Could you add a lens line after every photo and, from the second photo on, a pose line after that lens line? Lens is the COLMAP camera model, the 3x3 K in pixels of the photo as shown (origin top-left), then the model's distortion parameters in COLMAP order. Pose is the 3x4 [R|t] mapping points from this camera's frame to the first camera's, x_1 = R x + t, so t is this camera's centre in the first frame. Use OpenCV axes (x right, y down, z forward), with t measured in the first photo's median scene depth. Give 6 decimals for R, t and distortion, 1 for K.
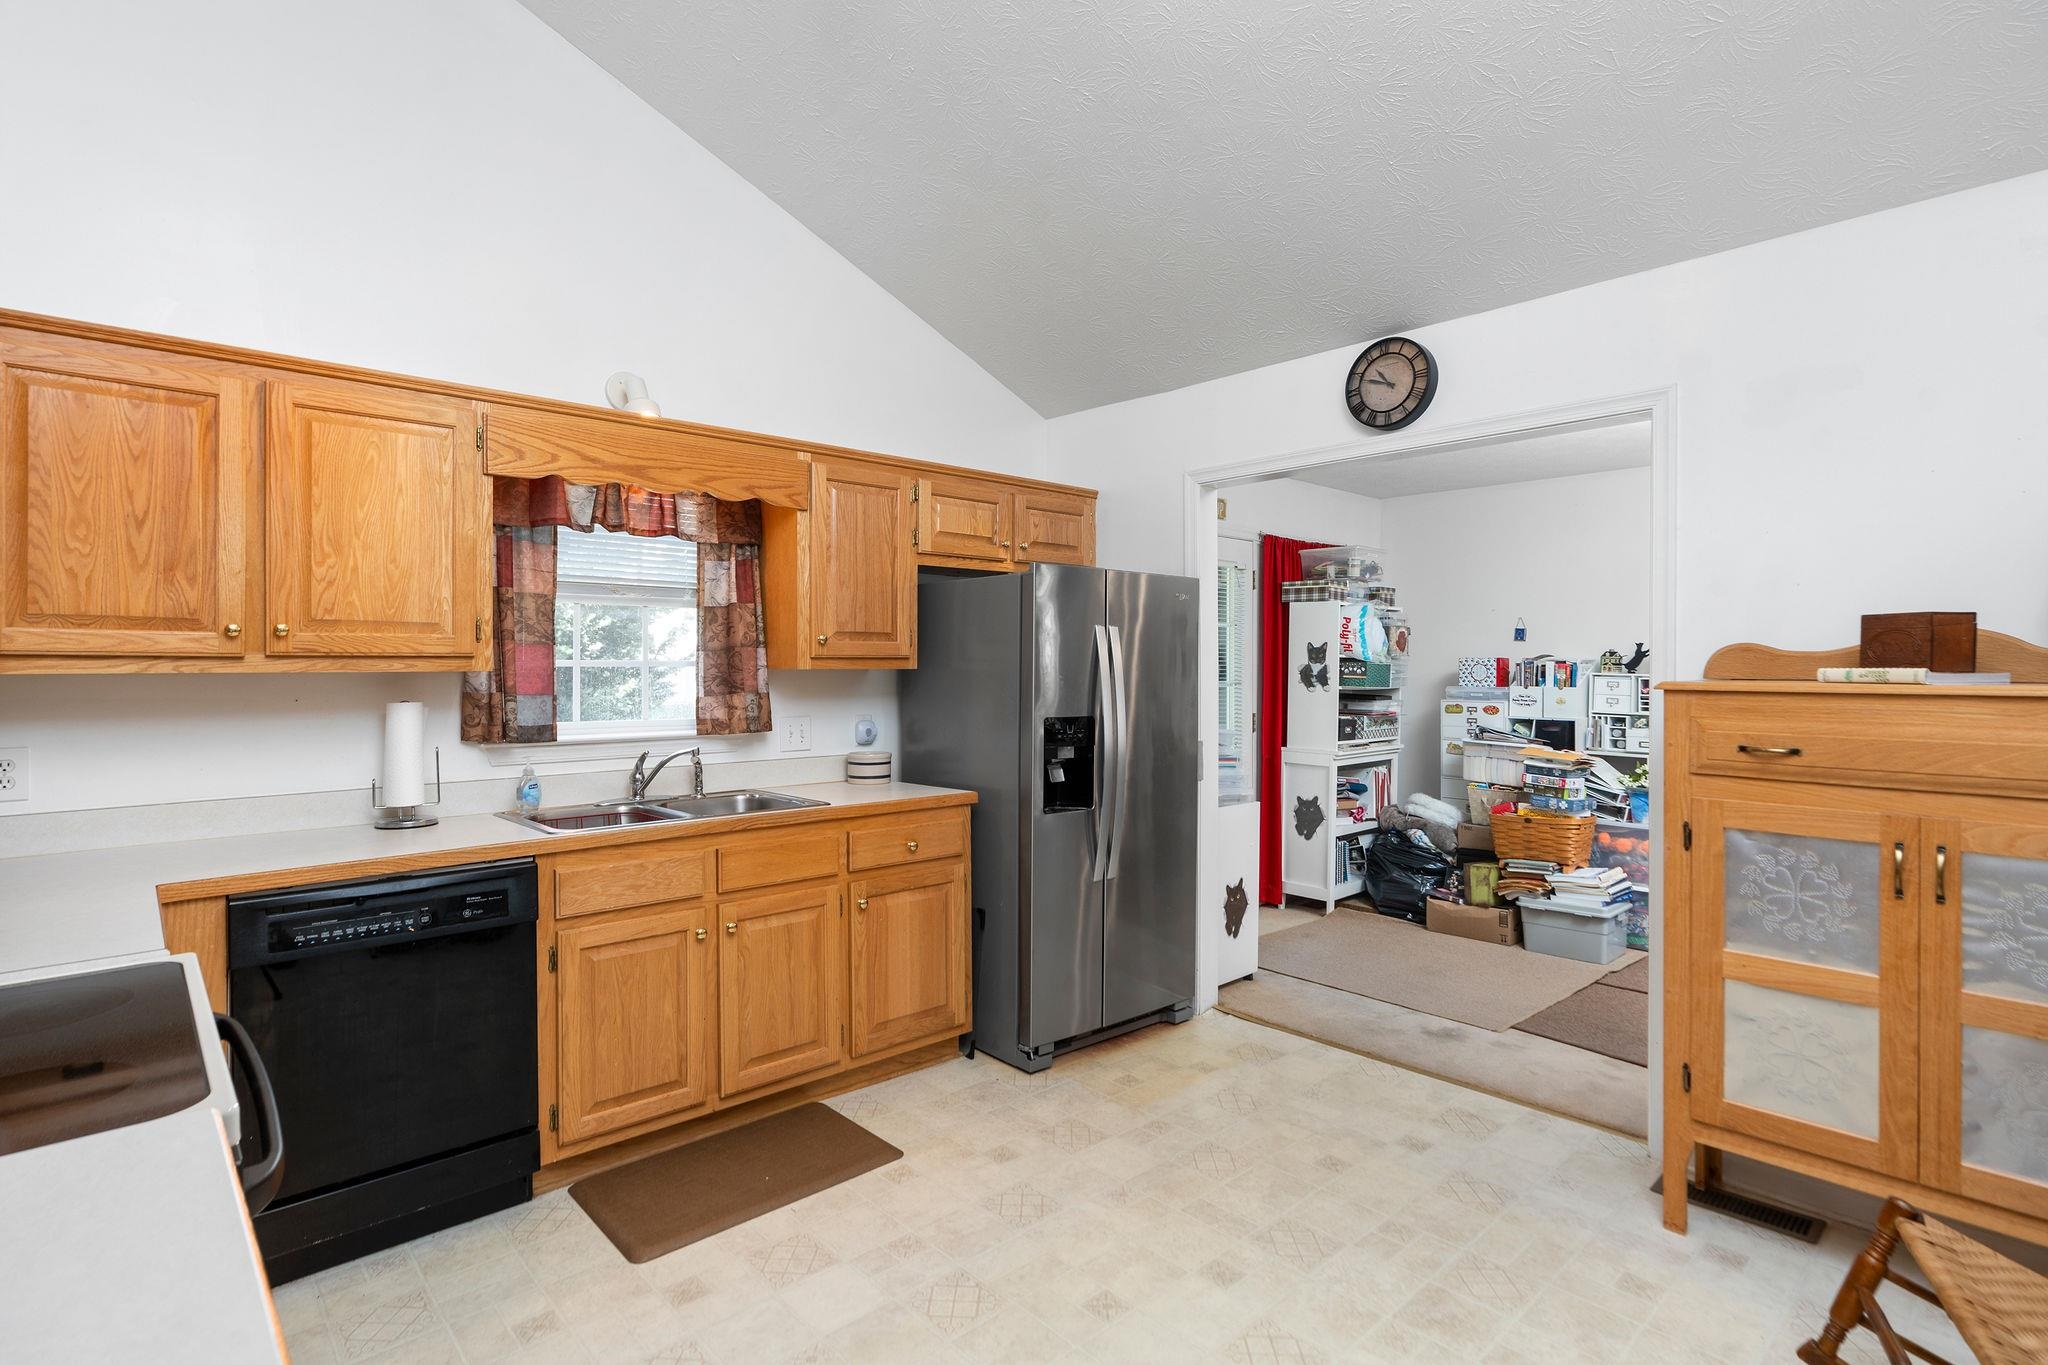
lens RADIAL K [[1002.0, 0, 1005.2], [0, 1002.0, 676.1], [0, 0, 1]] dist [-0.001296, 0.000158]
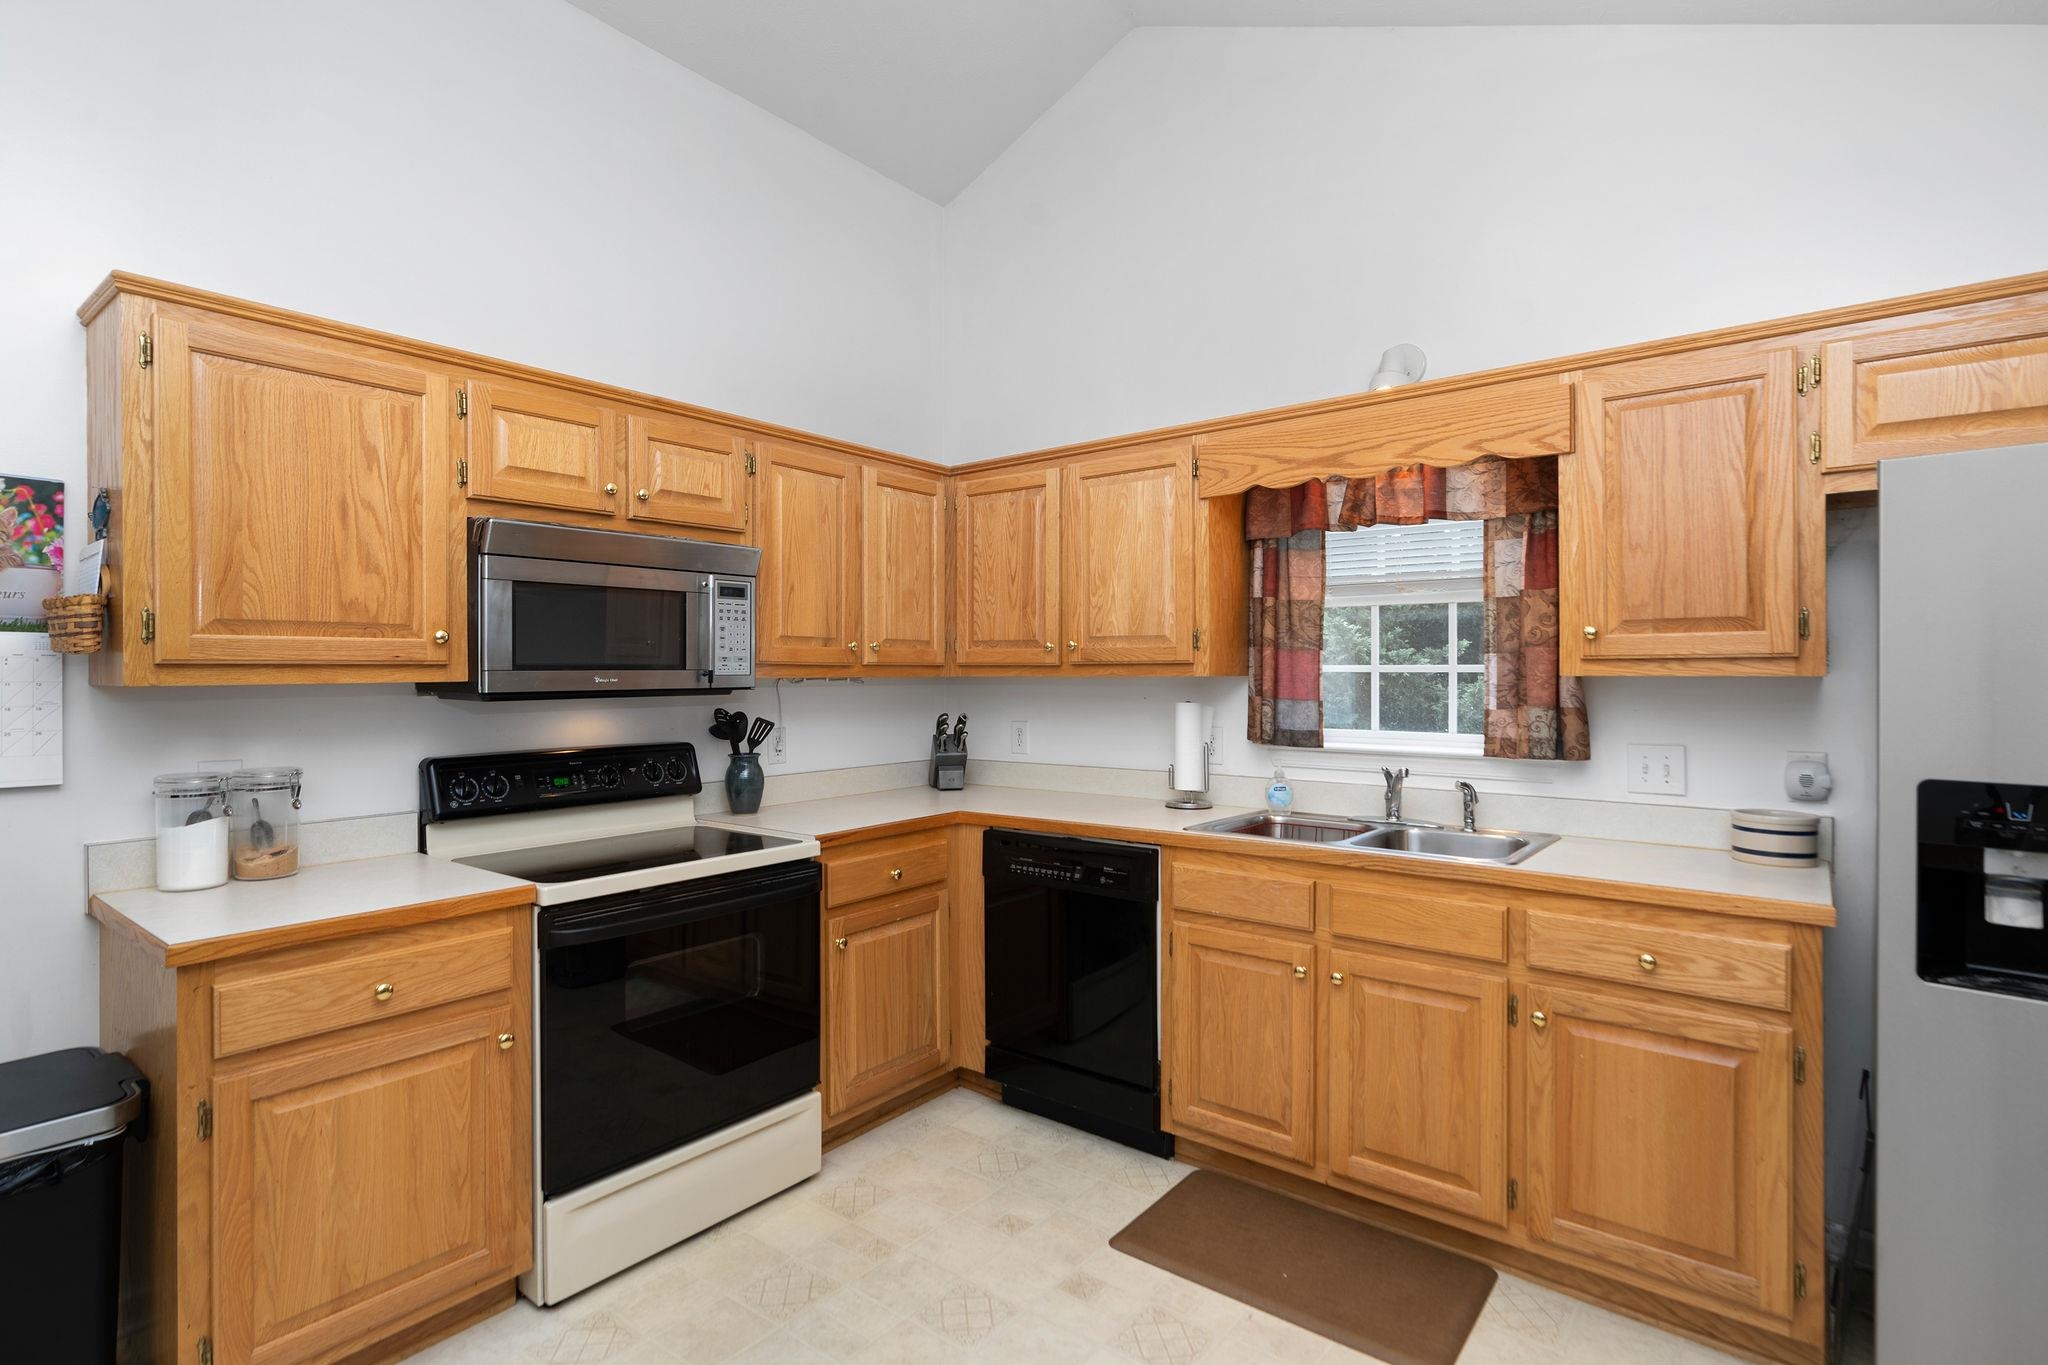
lens RADIAL K [[1002.0, 0, 1005.2], [0, 1002.0, 676.1], [0, 0, 1]] dist [-0.001296, 0.000158]
pose [[0.164165, 0.004202, -0.986424, 0.490419], [-0.008134, 0.999963, 0.002906, -0.006194], [0.986399, 0.007546, 0.164193, 0.547677]]
